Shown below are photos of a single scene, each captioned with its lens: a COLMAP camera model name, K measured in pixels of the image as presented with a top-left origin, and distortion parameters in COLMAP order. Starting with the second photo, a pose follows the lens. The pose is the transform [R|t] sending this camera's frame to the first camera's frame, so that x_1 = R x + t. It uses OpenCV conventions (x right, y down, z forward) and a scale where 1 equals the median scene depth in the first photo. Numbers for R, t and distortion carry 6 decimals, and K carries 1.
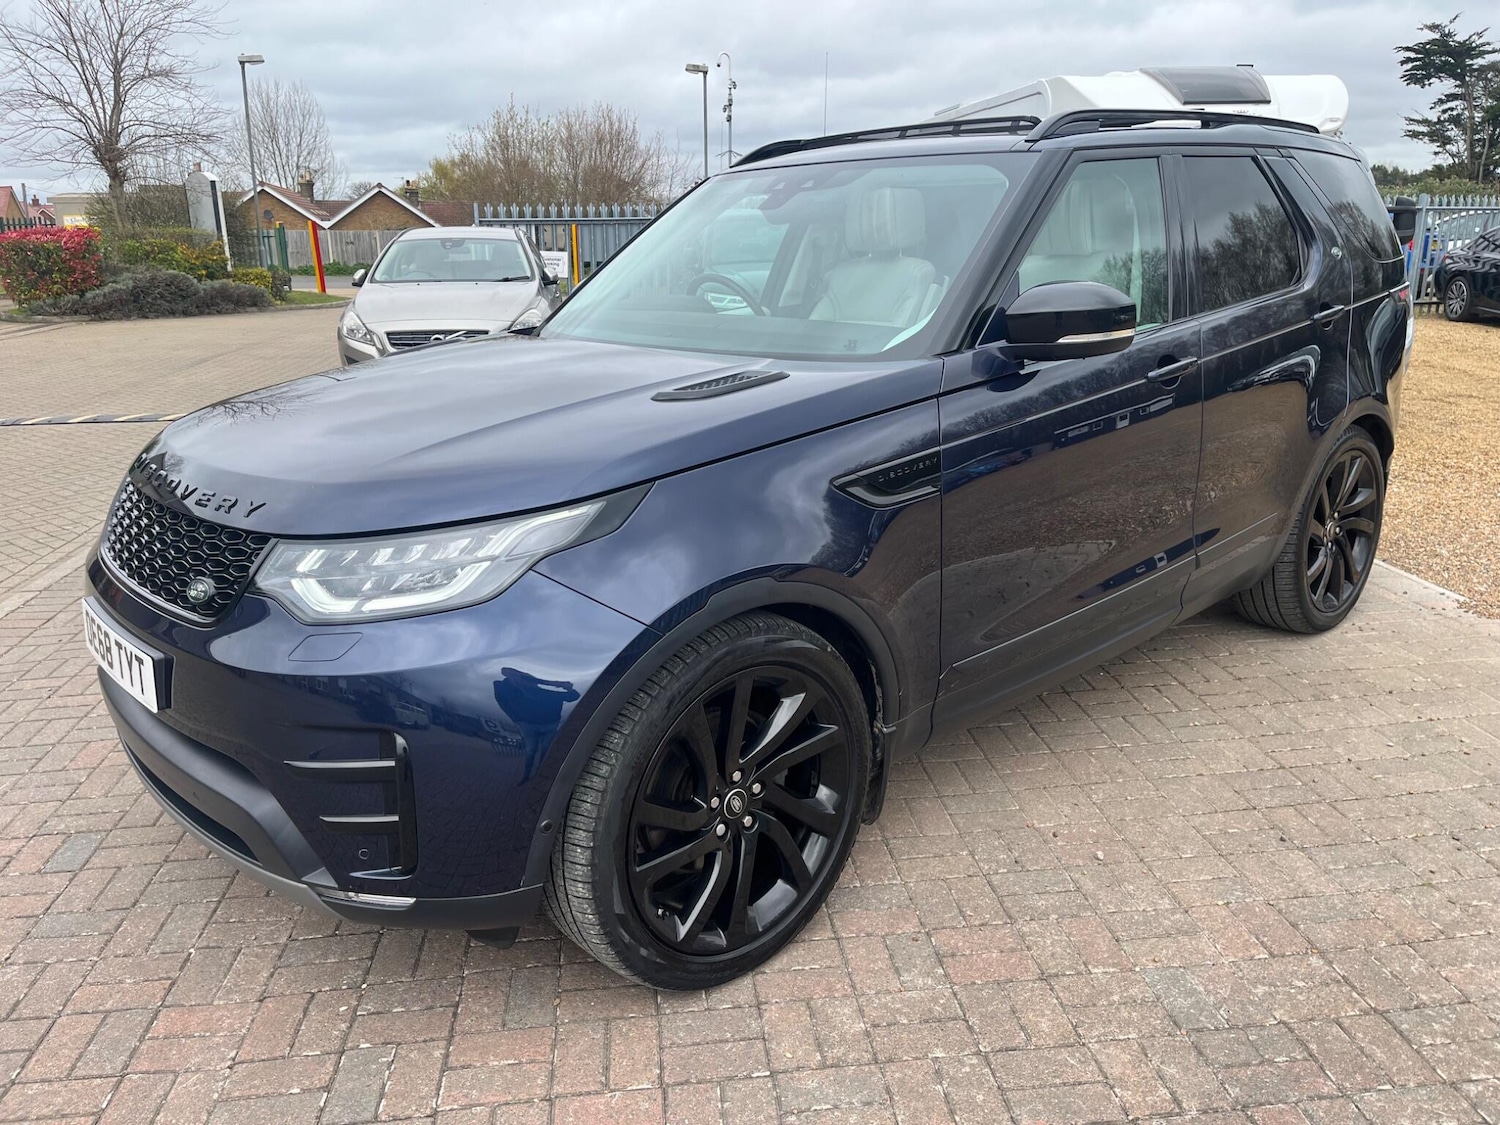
lens RADIAL K [[1131.8, 0, 753.8], [0, 1131.8, 563.5], [0, 0, 1]] dist [0.082515, -0.112959]
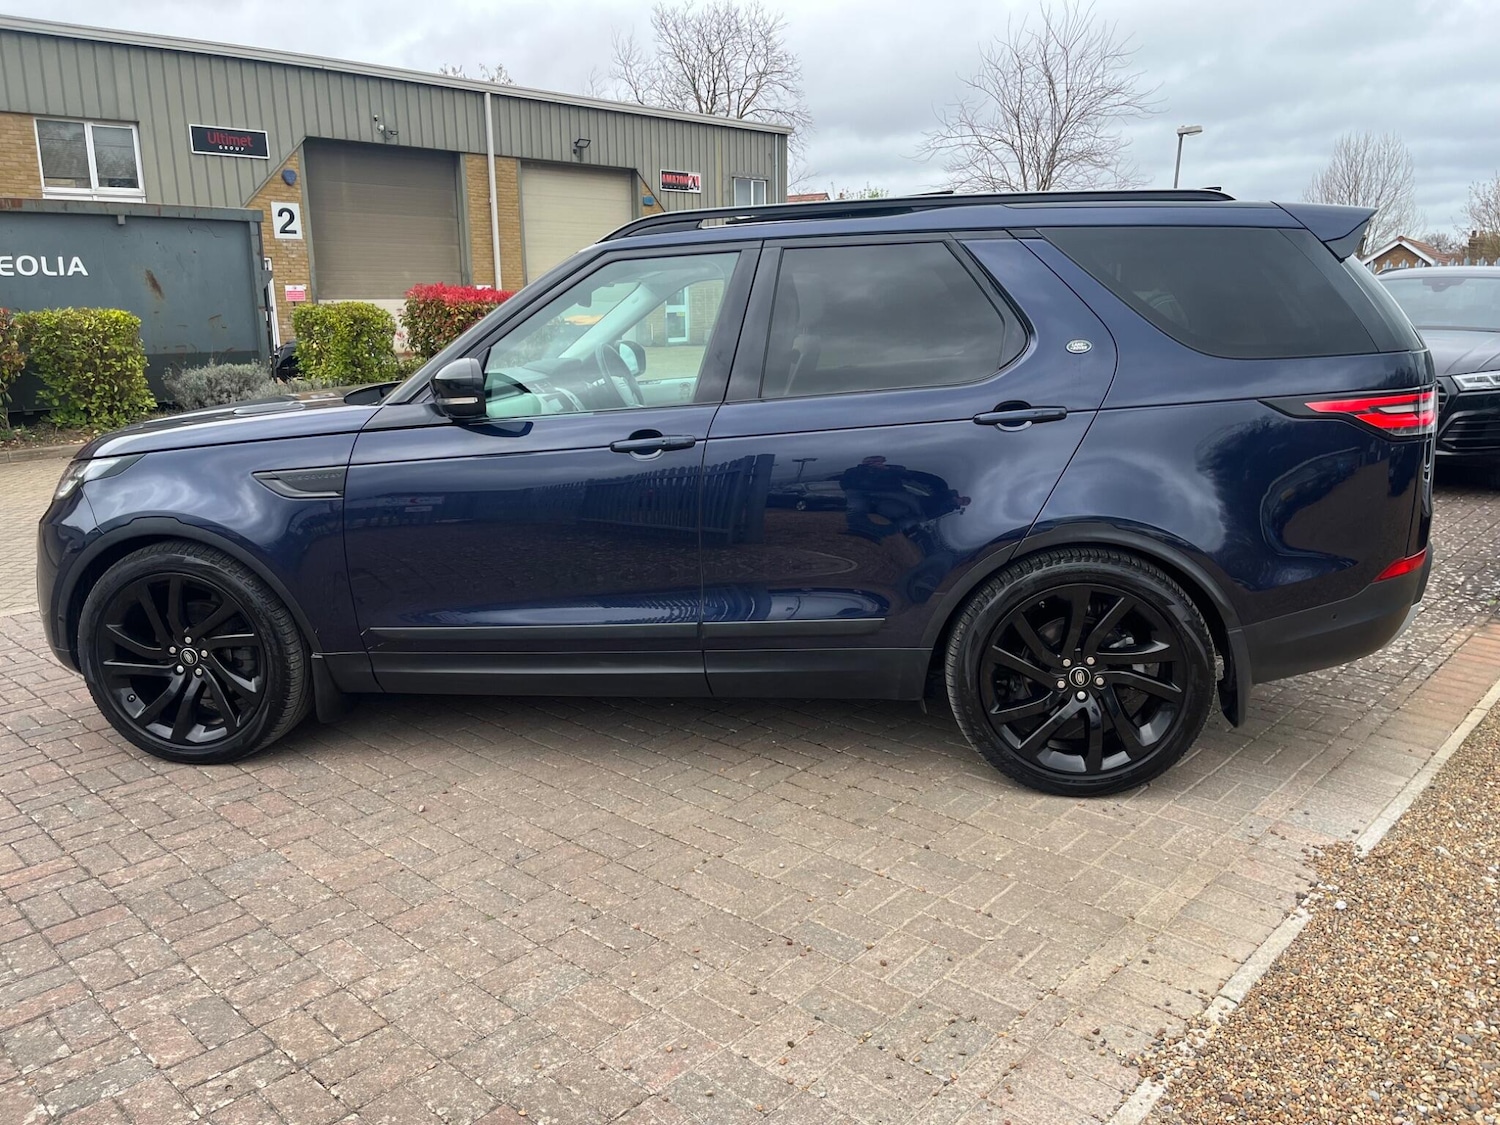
lens RADIAL K [[1131.8, 0, 739.5], [0, 1131.8, 553.4], [0, 0, 1]] dist [0.082515, -0.112959]
pose [[0.640792, 0.176587, -0.747129, 1.472911], [-0.215517, 0.975430, 0.045704, -0.157713], [0.736843, 0.131732, 0.663106, 0.401813]]
